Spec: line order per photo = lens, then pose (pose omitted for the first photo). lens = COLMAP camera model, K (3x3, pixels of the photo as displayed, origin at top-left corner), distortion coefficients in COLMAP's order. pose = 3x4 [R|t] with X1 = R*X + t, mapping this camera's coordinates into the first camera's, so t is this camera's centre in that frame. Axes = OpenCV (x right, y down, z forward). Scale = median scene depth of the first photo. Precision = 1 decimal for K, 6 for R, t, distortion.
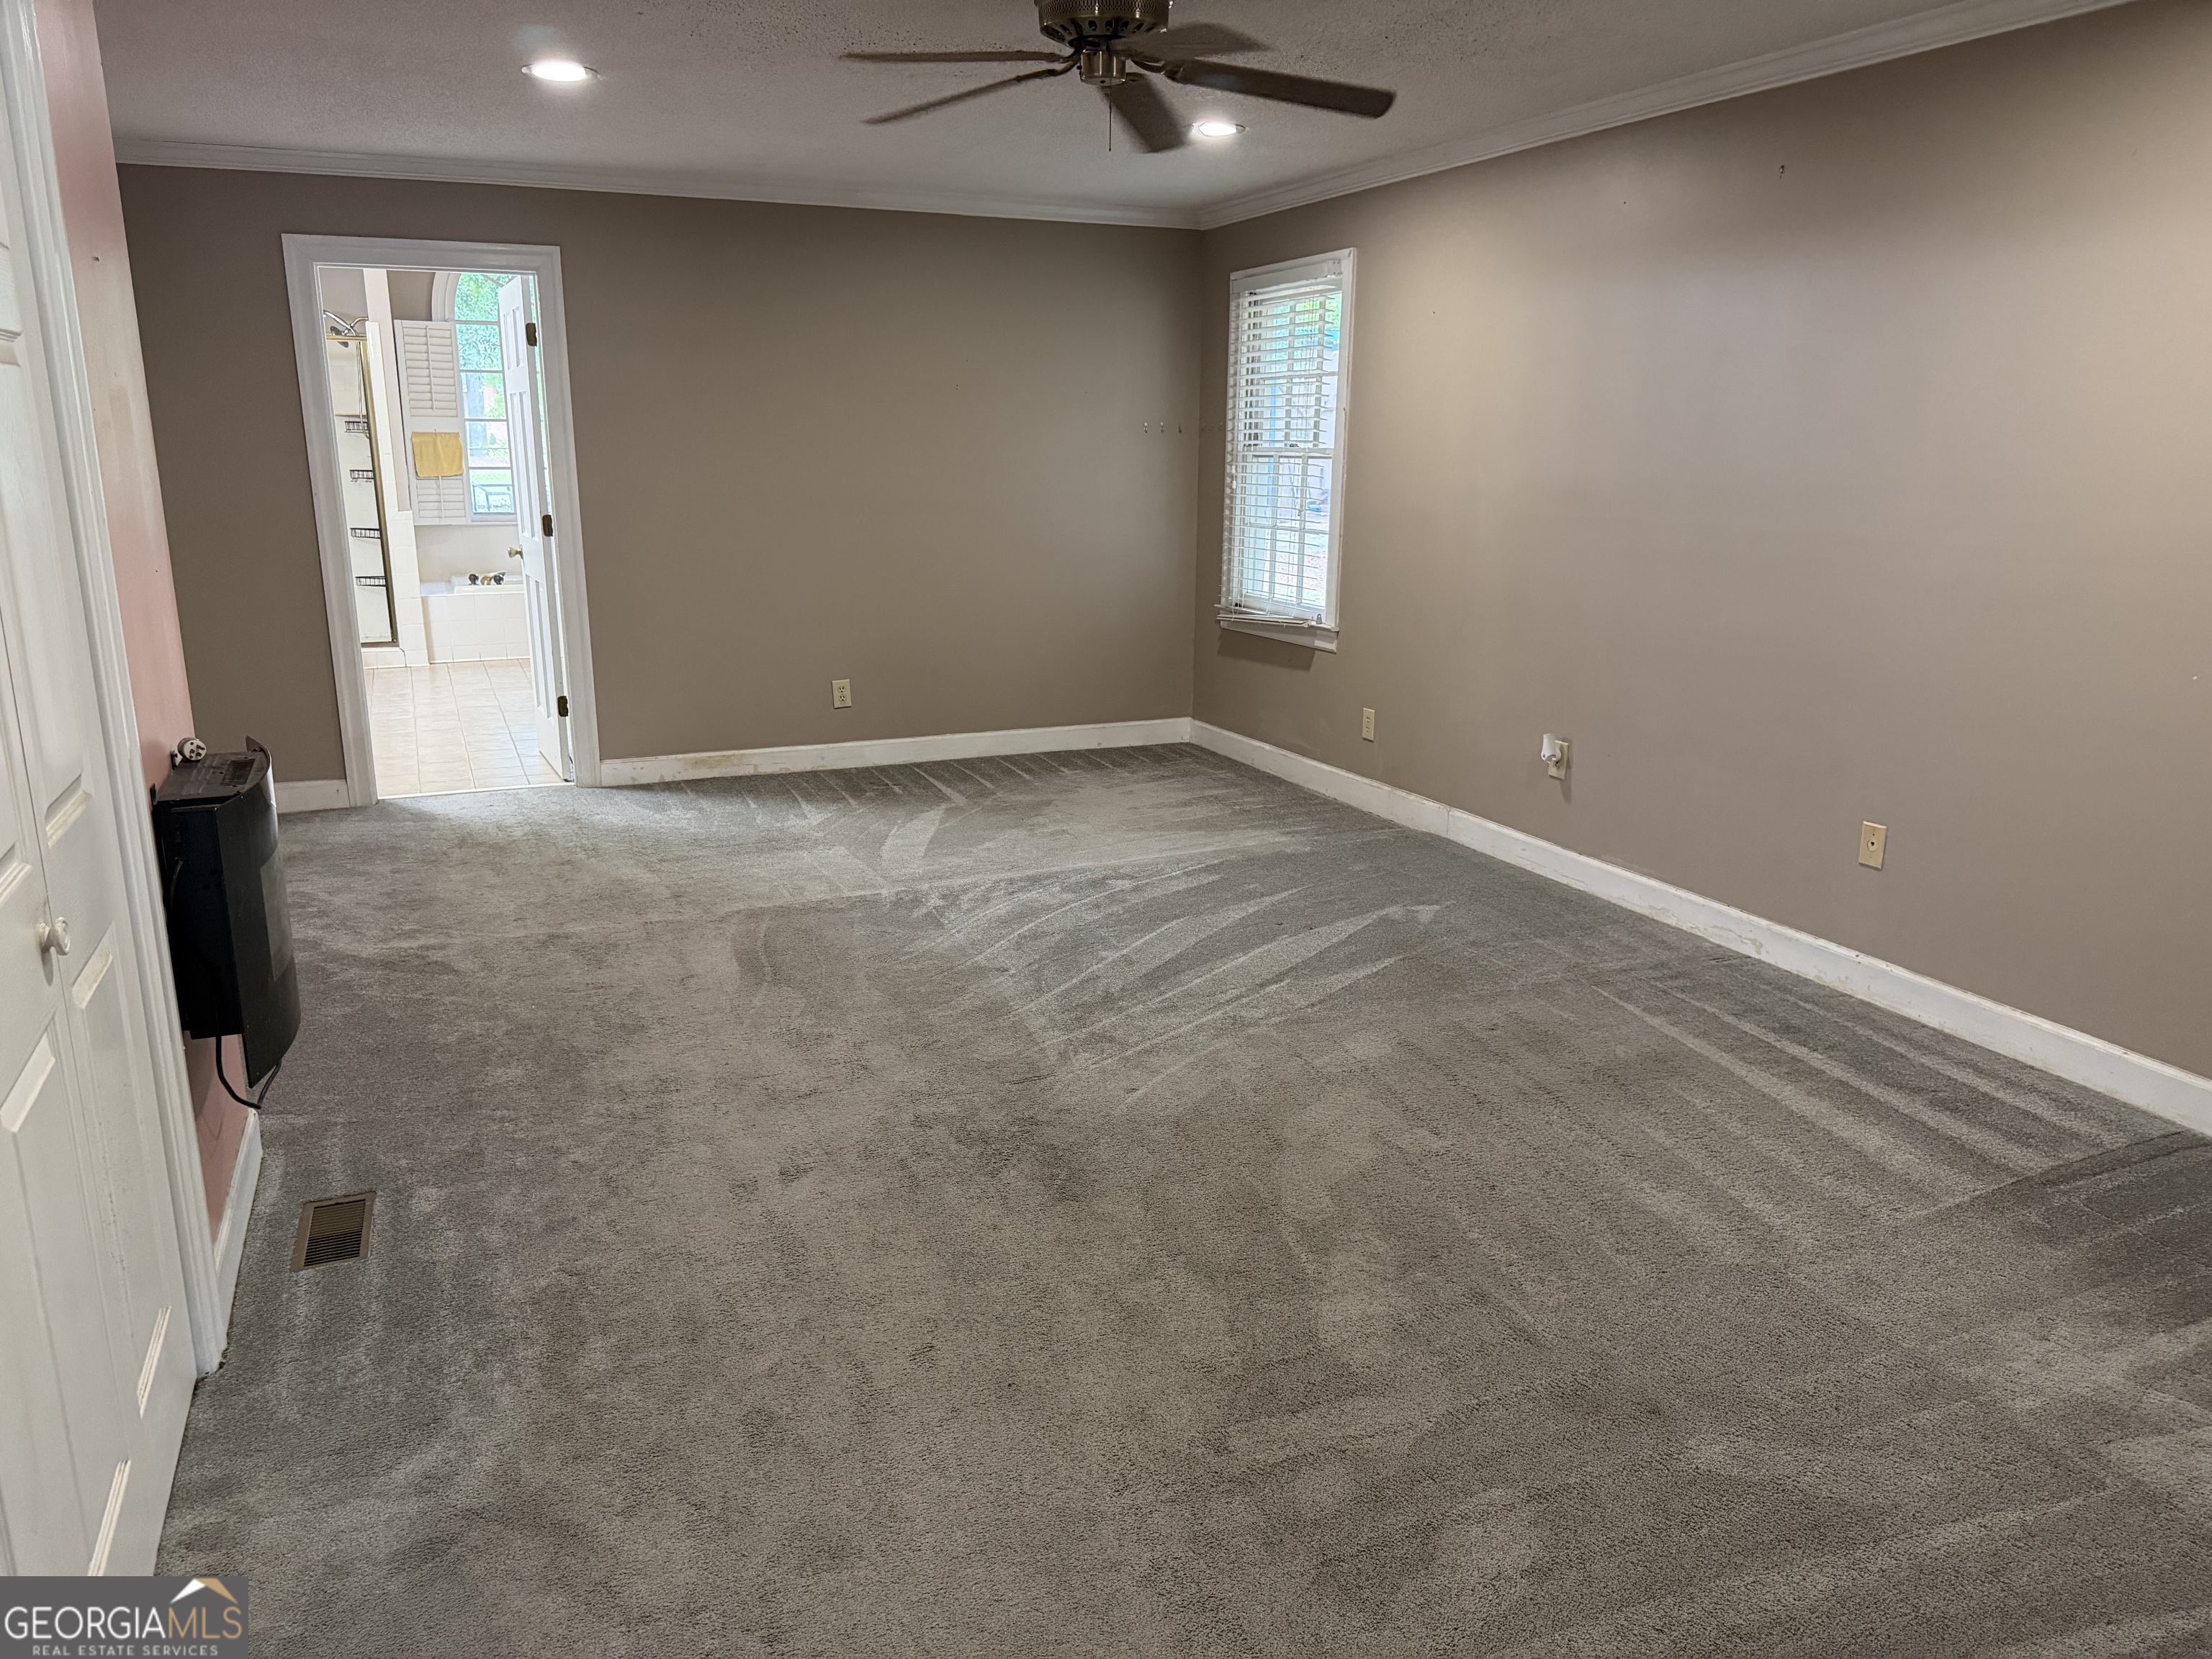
lens RADIAL K [[1568.0, 0, 1108.8], [0, 1568.0, 828.4], [0, 0, 1]] dist [0.083842, -0.122653]
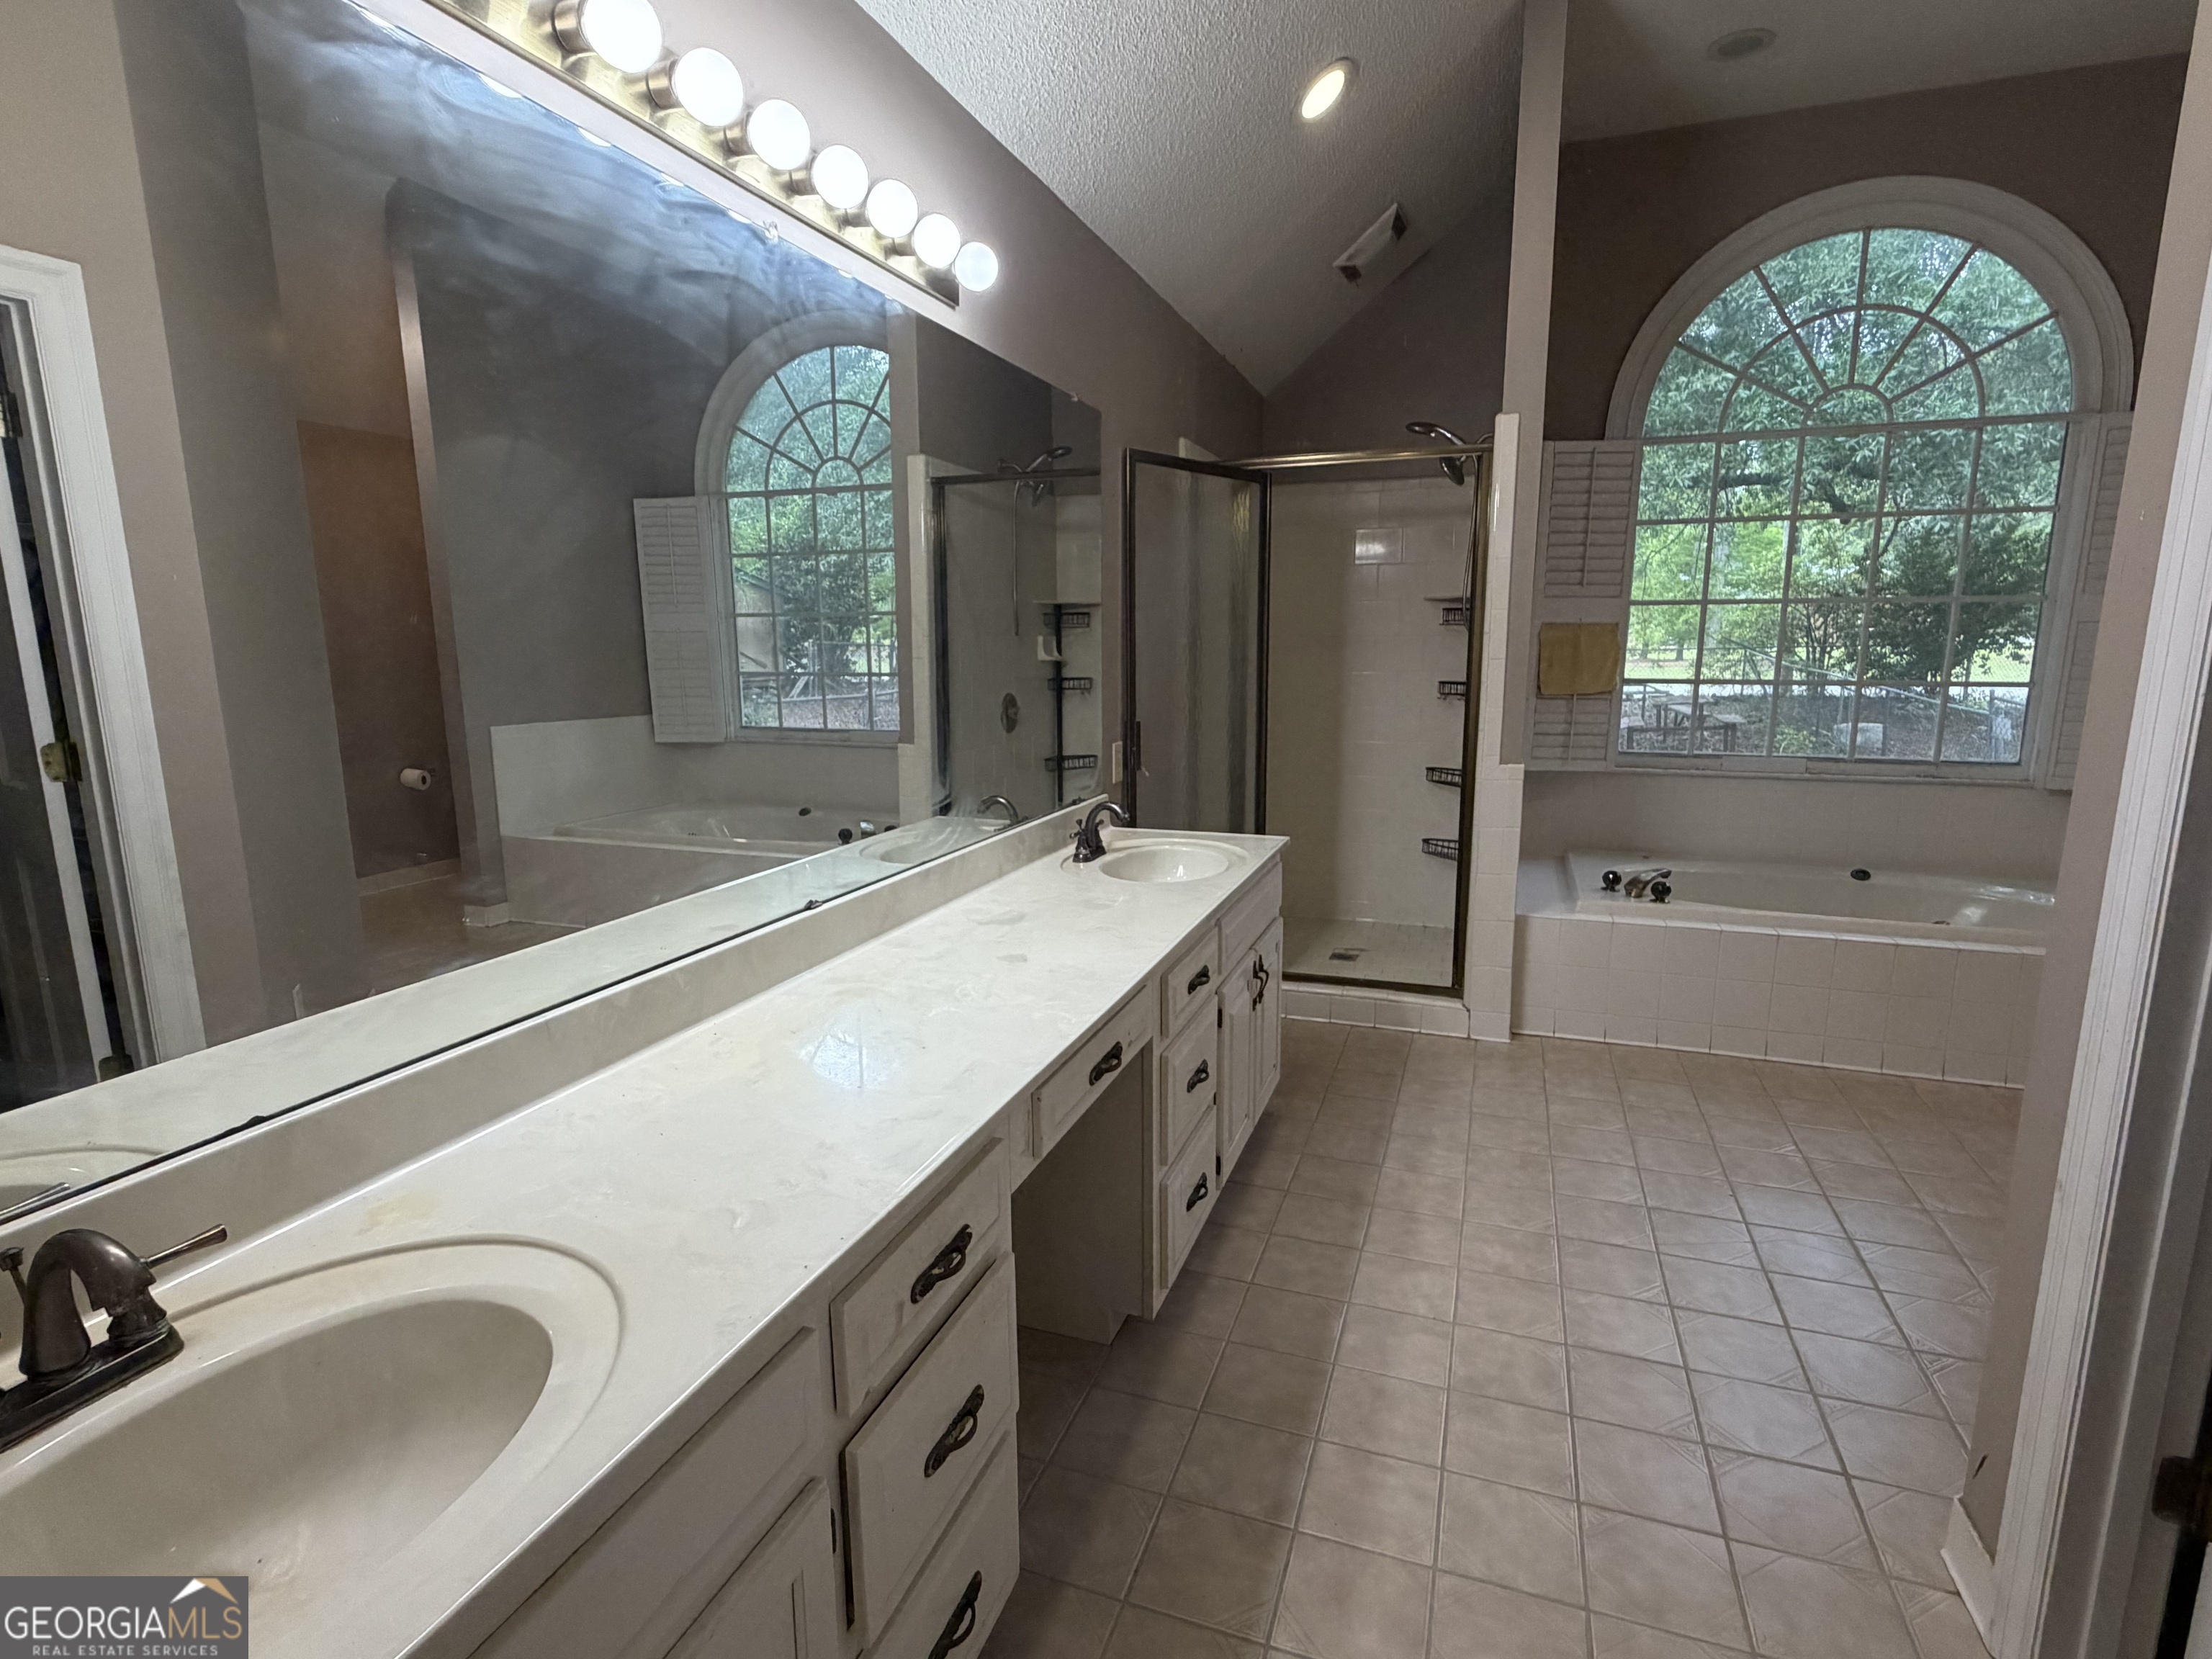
lens RADIAL K [[1091.9, 0, 1105.1], [0, 1091.9, 831.0], [0, 0, 1]] dist [-0.000697, 0.001534]
pose [[0.727070, 0.111438, -0.677459, -0.251359], [-0.152802, 0.988256, -0.001429, -0.135603], [0.669344, 0.104556, 0.735559, 0.552137]]
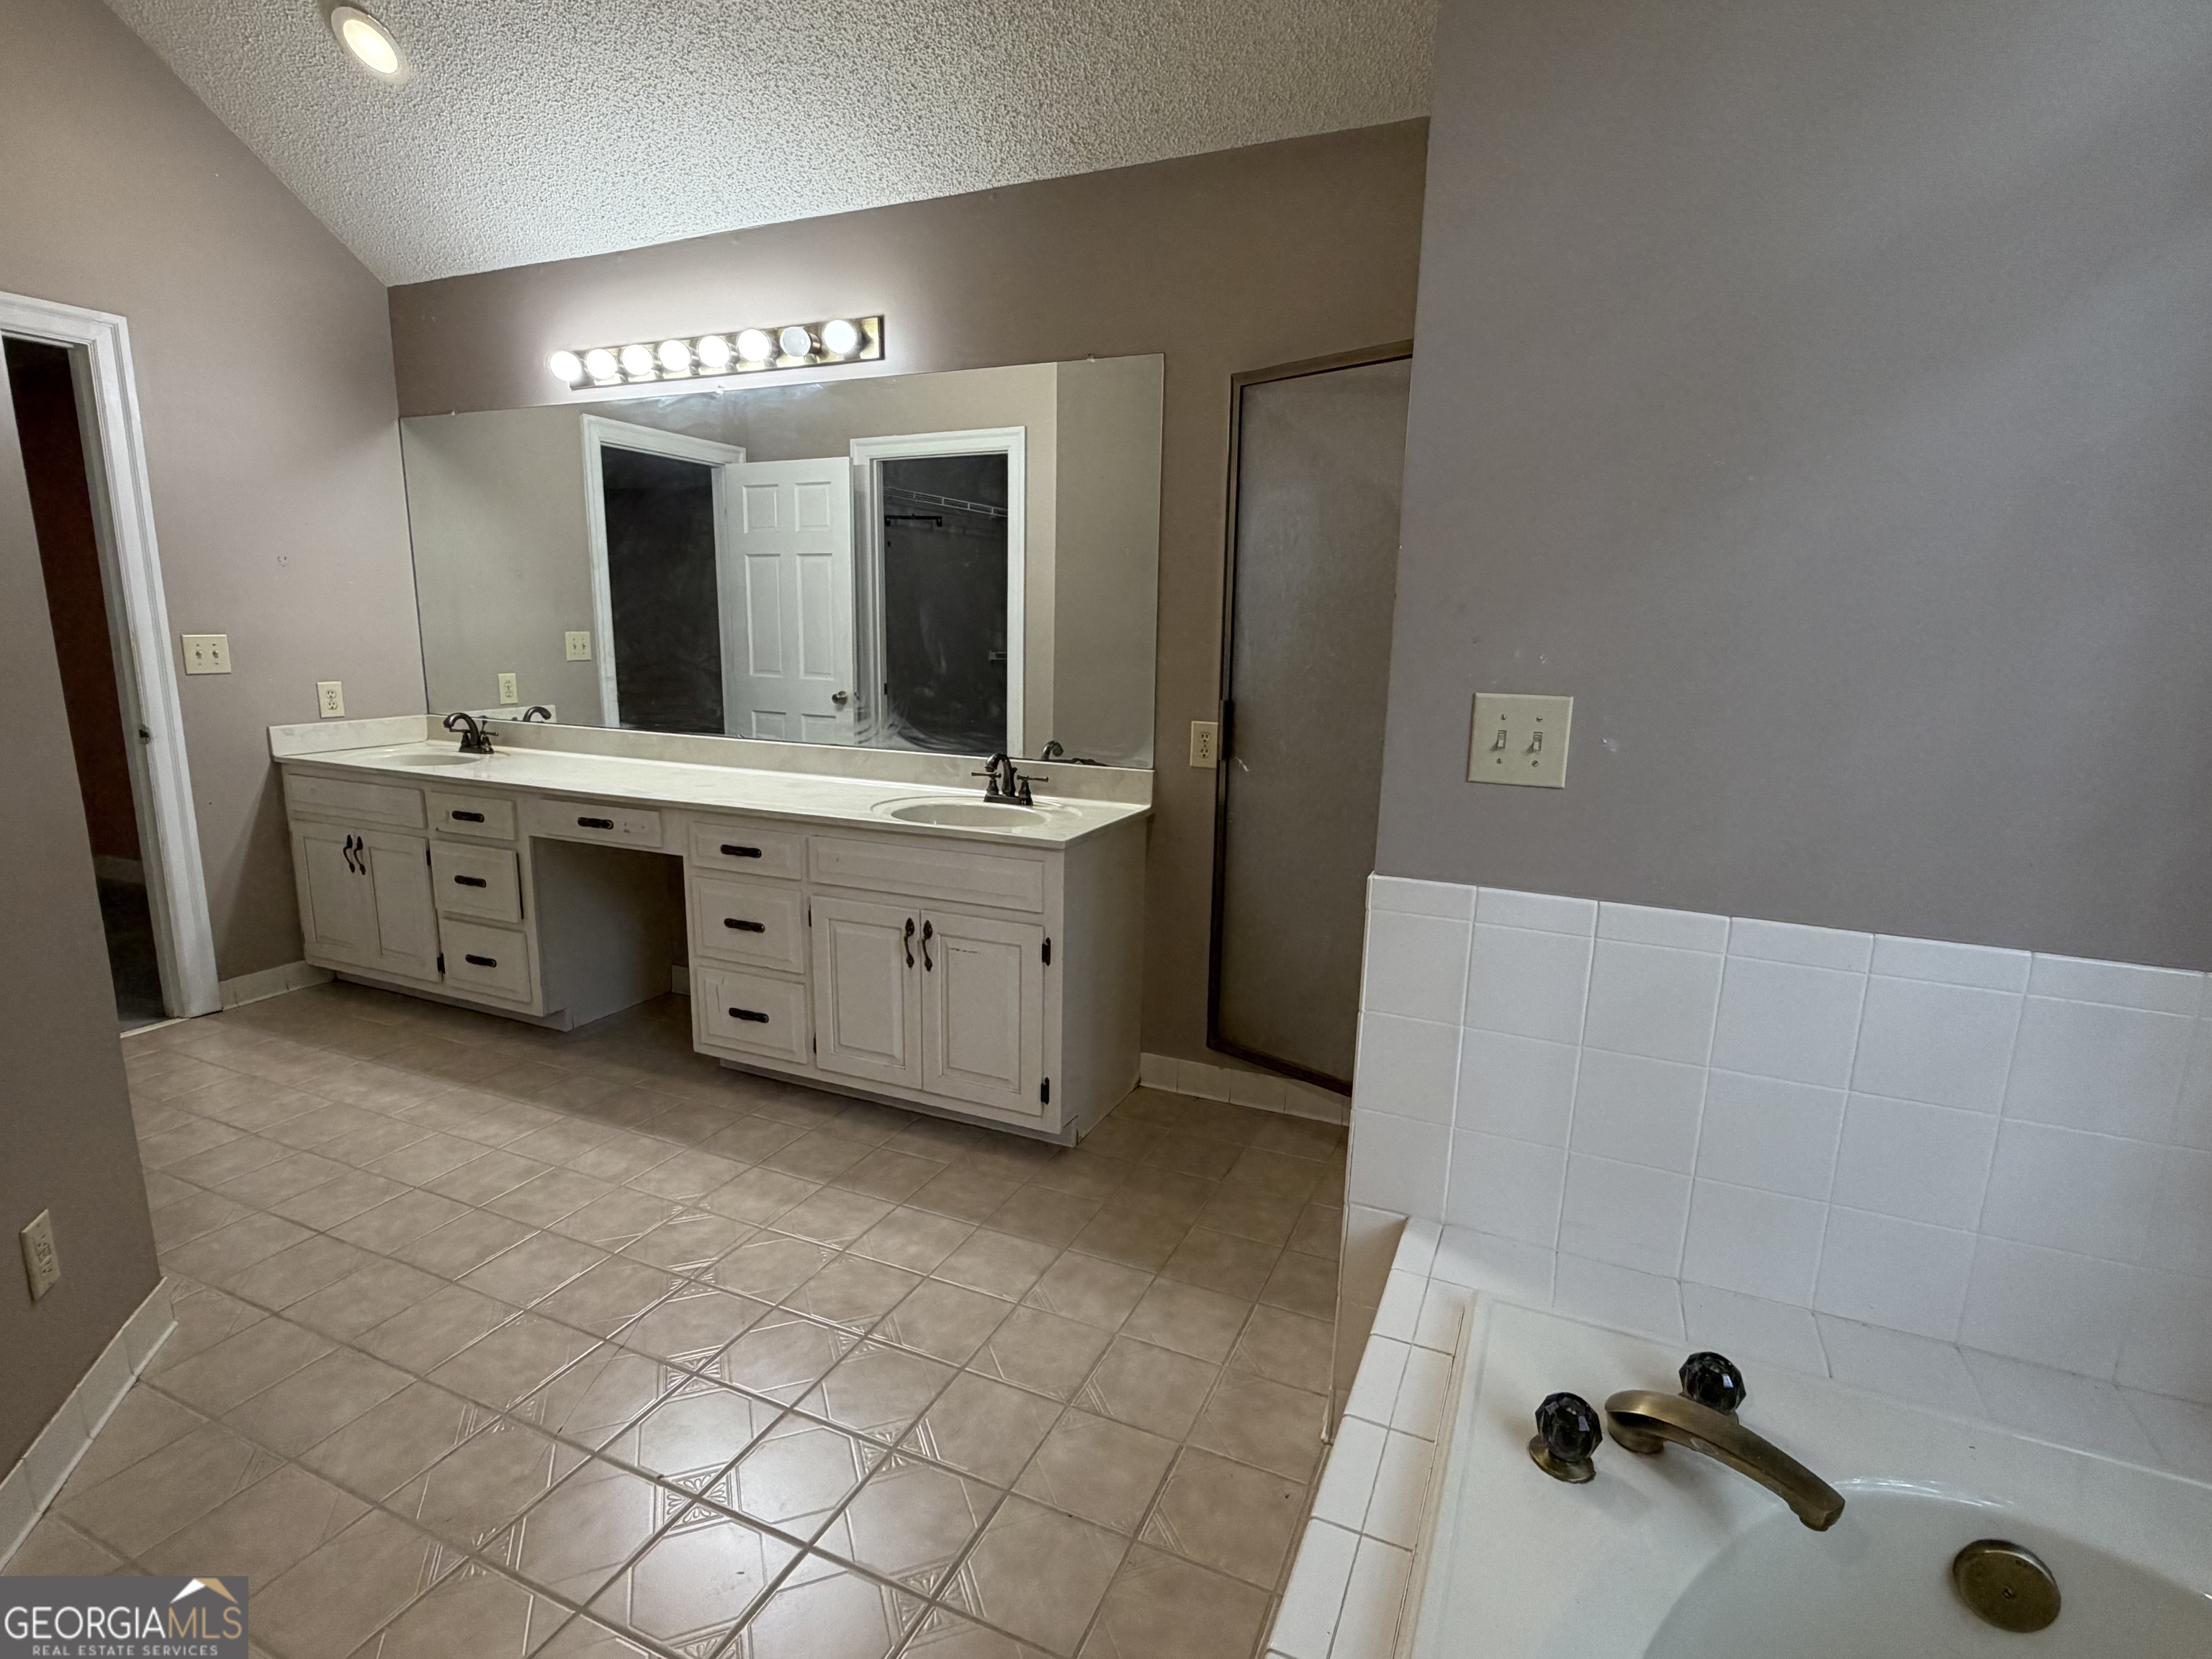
lens RADIAL K [[1091.9, 0, 1101.5], [0, 1091.9, 832.3], [0, 0, 1]] dist [-0.000697, 0.001534]
pose [[-0.738047, 0.117038, -0.664522, -0.260081], [-0.173333, 0.918907, 0.354352, -0.224959], [0.652106, 0.376712, -0.657910, 0.940526]]
